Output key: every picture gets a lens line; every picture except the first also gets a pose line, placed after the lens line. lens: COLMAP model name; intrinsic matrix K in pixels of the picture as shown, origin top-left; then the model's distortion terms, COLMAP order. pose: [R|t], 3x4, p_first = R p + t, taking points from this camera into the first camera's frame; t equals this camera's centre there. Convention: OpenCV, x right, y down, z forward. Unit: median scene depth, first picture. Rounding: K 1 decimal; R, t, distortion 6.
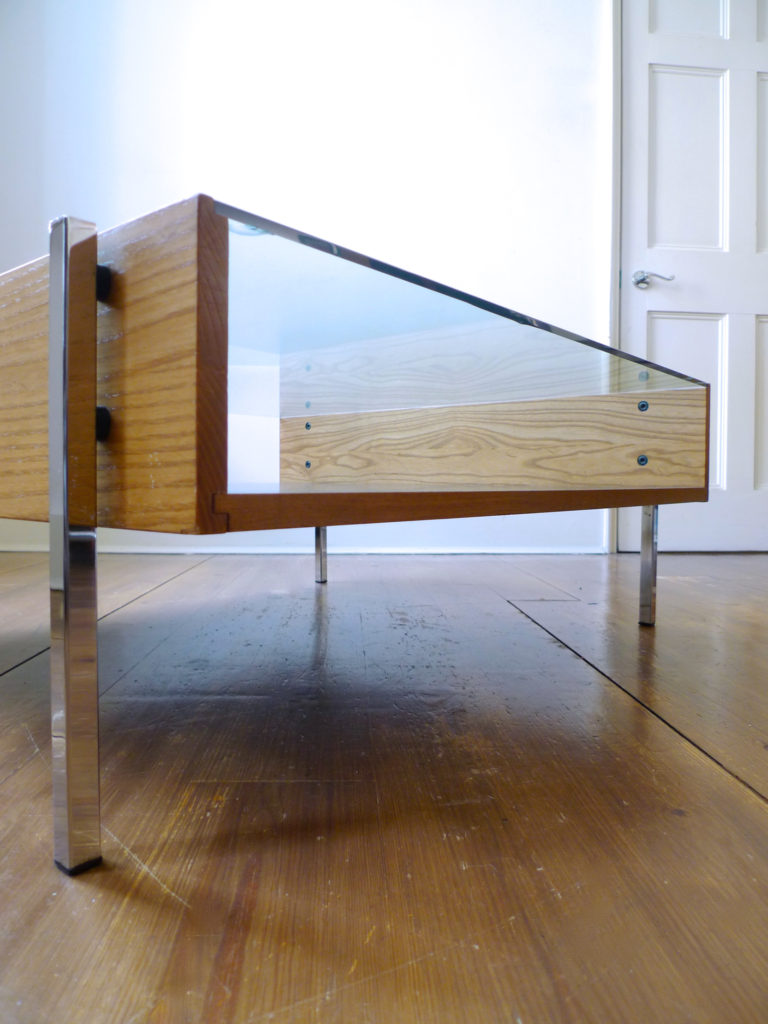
lens RADIAL K [[793.7, 0, 384.2], [0, 793.7, 530.1], [0, 0, 1]] dist [-0.065257, -0.004102]
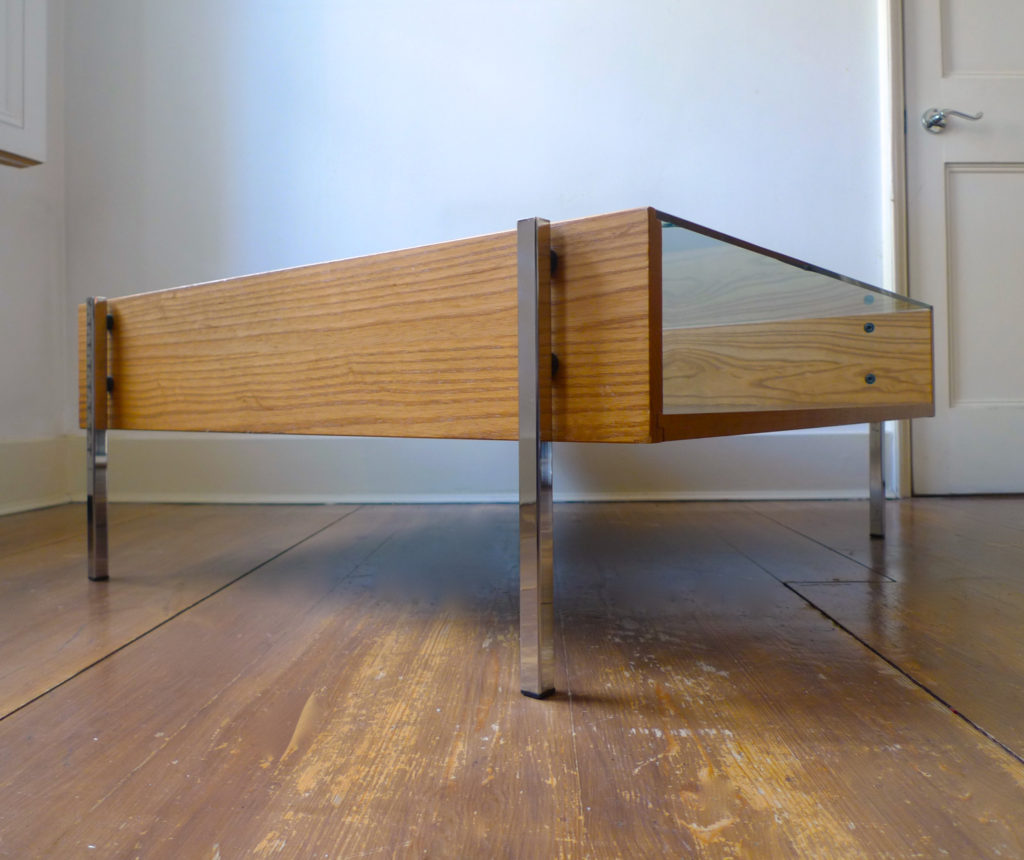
lens RADIAL K [[904.7, 0, 512.0], [0, 904.7, 430.0], [0, 0, 1]] dist [-0.042870, -0.002062]
pose [[0.999812, -0.019397, 0.000383, -0.153404], [0.019400, 0.999287, -0.032390, 0.009529], [0.000245, 0.032391, 0.999475, -0.200941]]
